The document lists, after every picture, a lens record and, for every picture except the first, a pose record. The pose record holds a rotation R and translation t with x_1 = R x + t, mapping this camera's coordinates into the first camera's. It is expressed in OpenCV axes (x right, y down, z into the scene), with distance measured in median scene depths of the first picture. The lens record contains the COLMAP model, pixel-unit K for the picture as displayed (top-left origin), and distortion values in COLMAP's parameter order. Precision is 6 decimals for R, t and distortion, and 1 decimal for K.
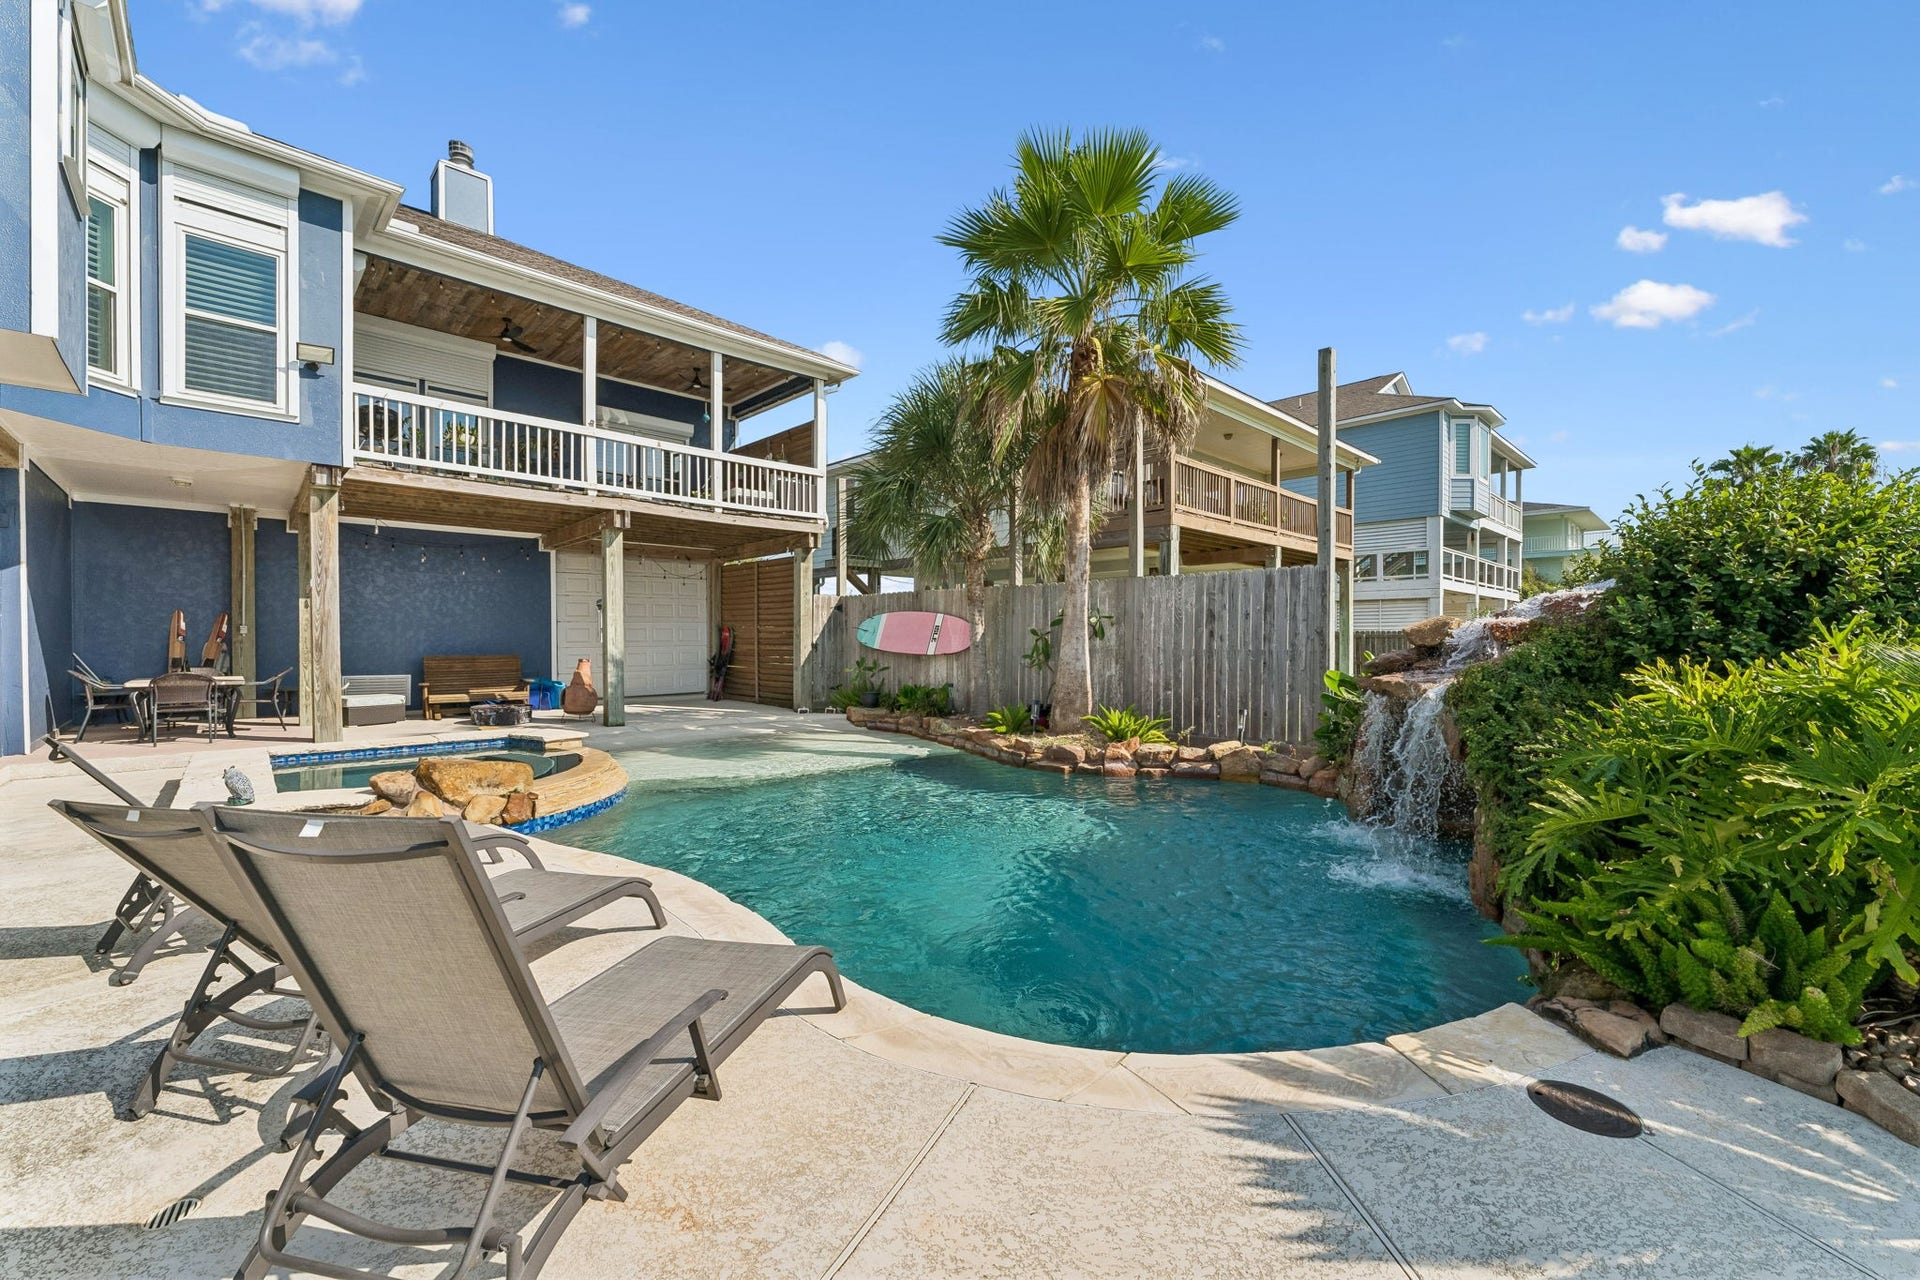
lens RADIAL K [[766.5, 0, 979.1], [0, 766.5, 636.8], [0, 0, 1]] dist [0.000069, -0.000034]
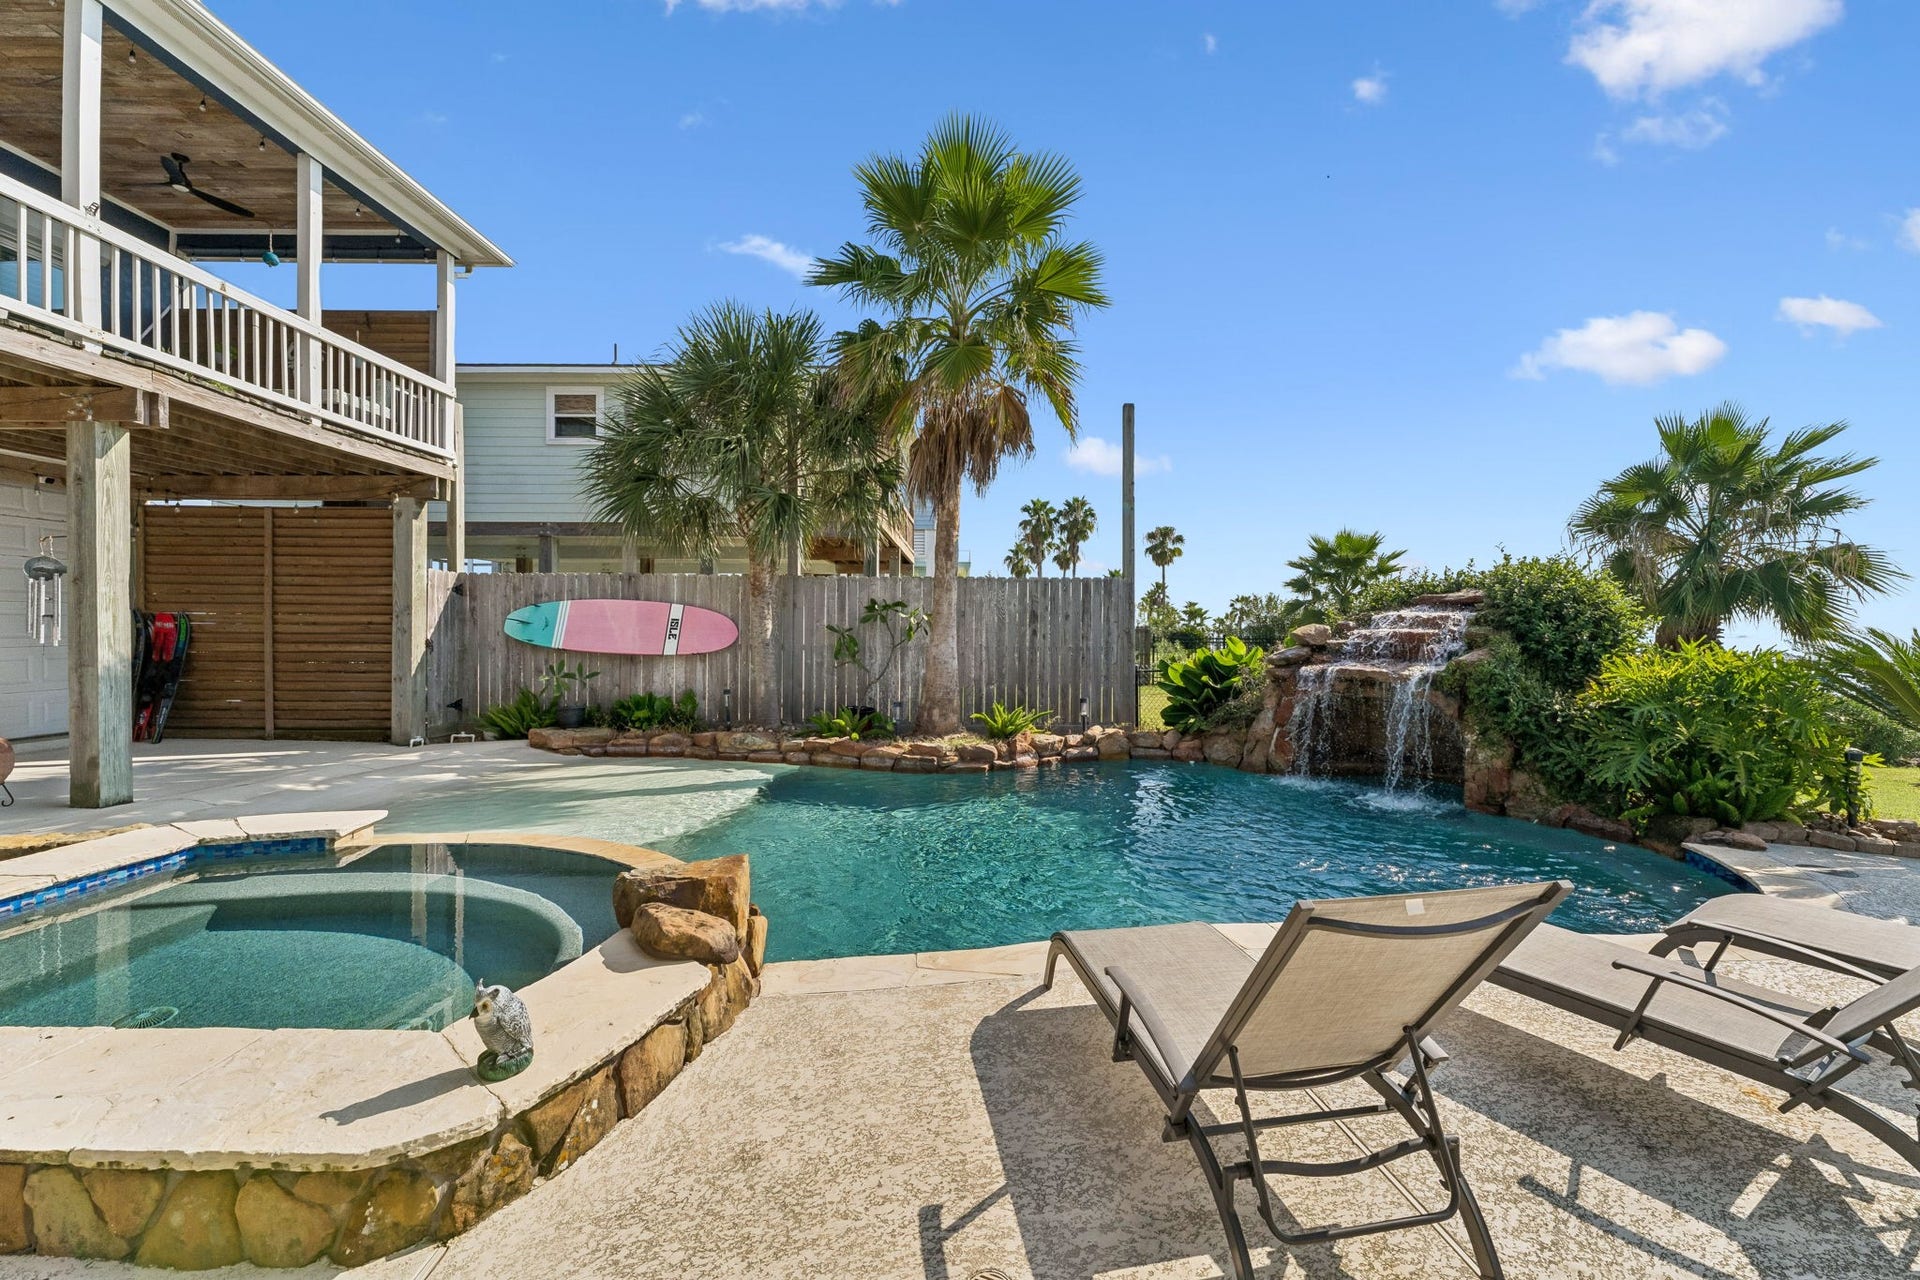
lens RADIAL K [[766.5, 0, 979.1], [0, 766.5, 636.8], [0, 0, 1]] dist [0.000069, -0.000034]
pose [[0.702257, -0.002140, 0.711920, -0.442009], [-0.006812, 0.999930, 0.009725, -0.006200], [-0.711891, -0.011679, 0.702193, 0.224173]]
